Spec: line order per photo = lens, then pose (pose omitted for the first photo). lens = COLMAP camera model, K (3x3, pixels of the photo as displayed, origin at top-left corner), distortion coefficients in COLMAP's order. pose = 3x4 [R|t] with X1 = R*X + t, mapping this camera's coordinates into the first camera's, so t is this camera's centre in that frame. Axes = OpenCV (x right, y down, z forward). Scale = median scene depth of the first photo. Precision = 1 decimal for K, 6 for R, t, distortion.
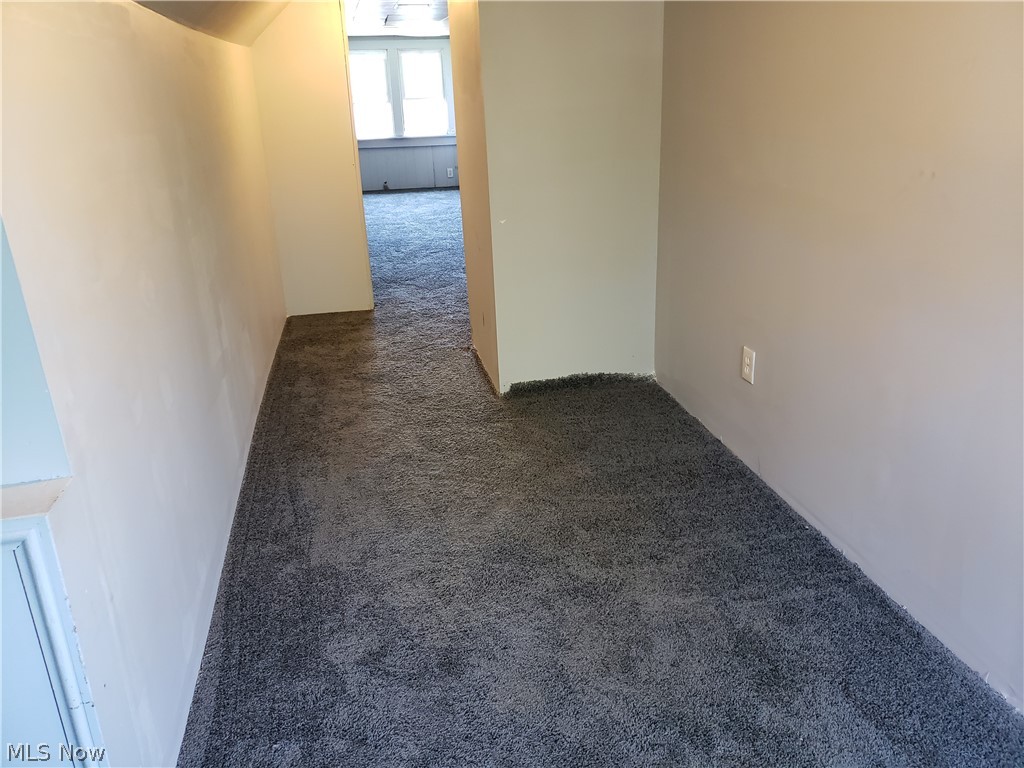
lens RADIAL K [[801.4, 0, 512.5], [0, 801.4, 385.6], [0, 0, 1]] dist [0.016945, -0.009291]
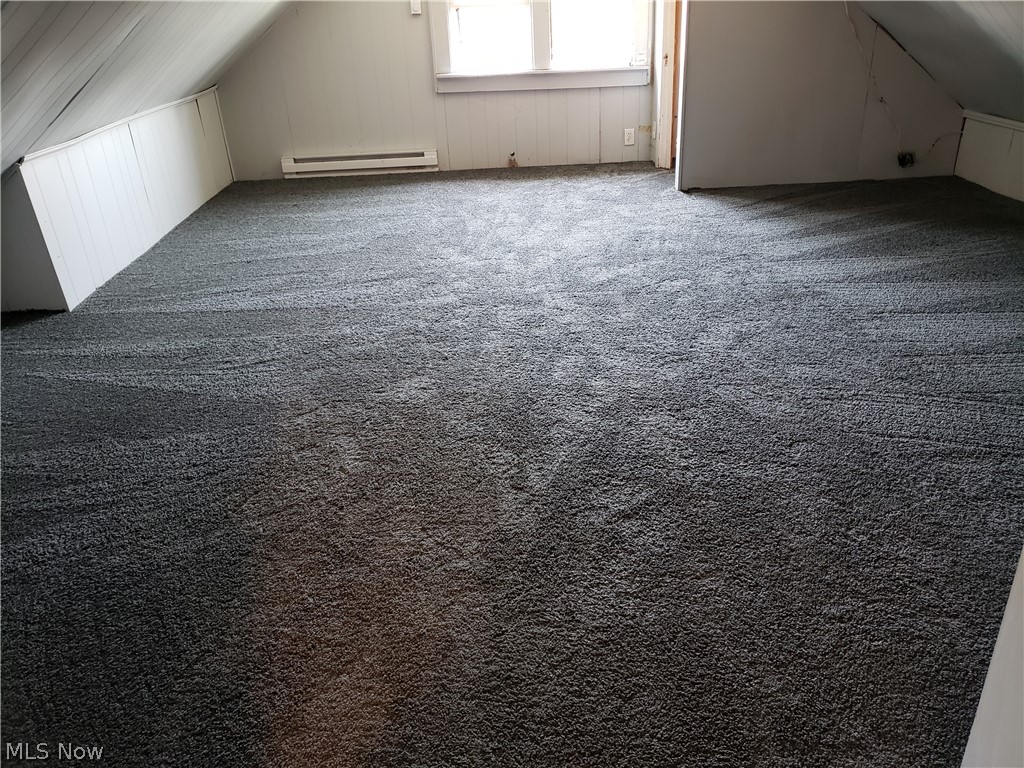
lens RADIAL K [[801.4, 0, 511.9], [0, 801.4, 382.2], [0, 0, 1]] dist [0.016945, -0.009291]
pose [[0.986038, 0.068913, -0.151593, -0.064560], [-0.052330, 0.992466, 0.110785, -0.161721], [0.158085, -0.101305, 0.982215, 0.445938]]
